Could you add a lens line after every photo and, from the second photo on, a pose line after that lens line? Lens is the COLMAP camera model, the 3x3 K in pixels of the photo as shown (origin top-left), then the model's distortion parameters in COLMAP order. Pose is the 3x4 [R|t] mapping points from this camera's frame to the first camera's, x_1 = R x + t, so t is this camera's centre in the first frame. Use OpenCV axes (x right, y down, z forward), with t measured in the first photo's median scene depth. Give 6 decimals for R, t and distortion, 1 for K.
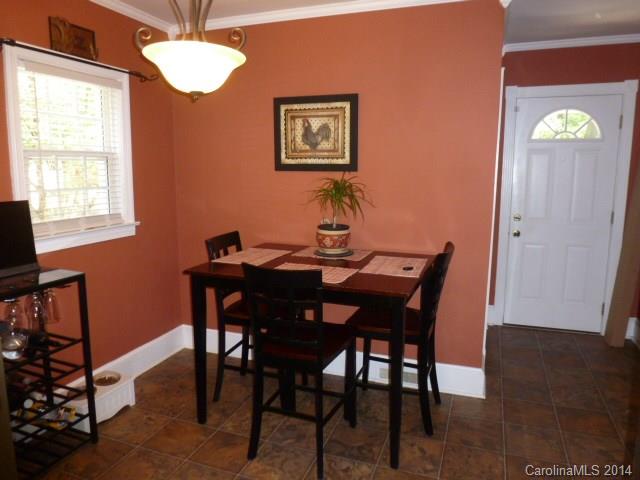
lens RADIAL K [[458.1, 0, 320.0], [0, 458.1, 240.0], [0, 0, 1]] dist [-0.049279, 0.005045]
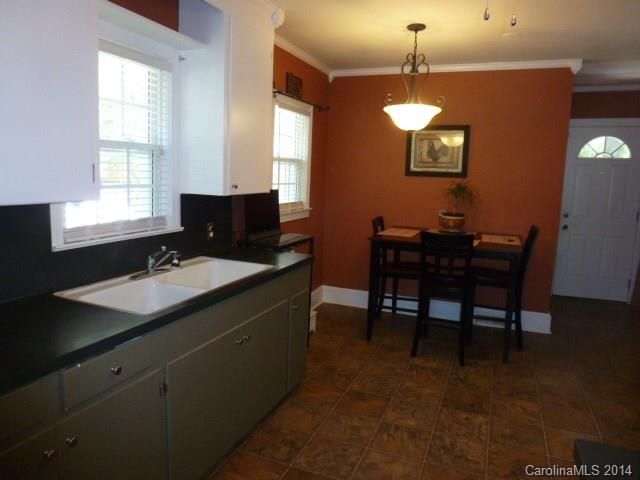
lens RADIAL K [[458.1, 0, 320.0], [0, 458.1, 240.0], [0, 0, 1]] dist [-0.049279, 0.005045]
pose [[0.999376, 0.030290, -0.018149, -0.363582], [-0.030438, 0.999505, -0.007932, 0.076614], [0.017899, 0.008480, 0.999804, -0.474515]]
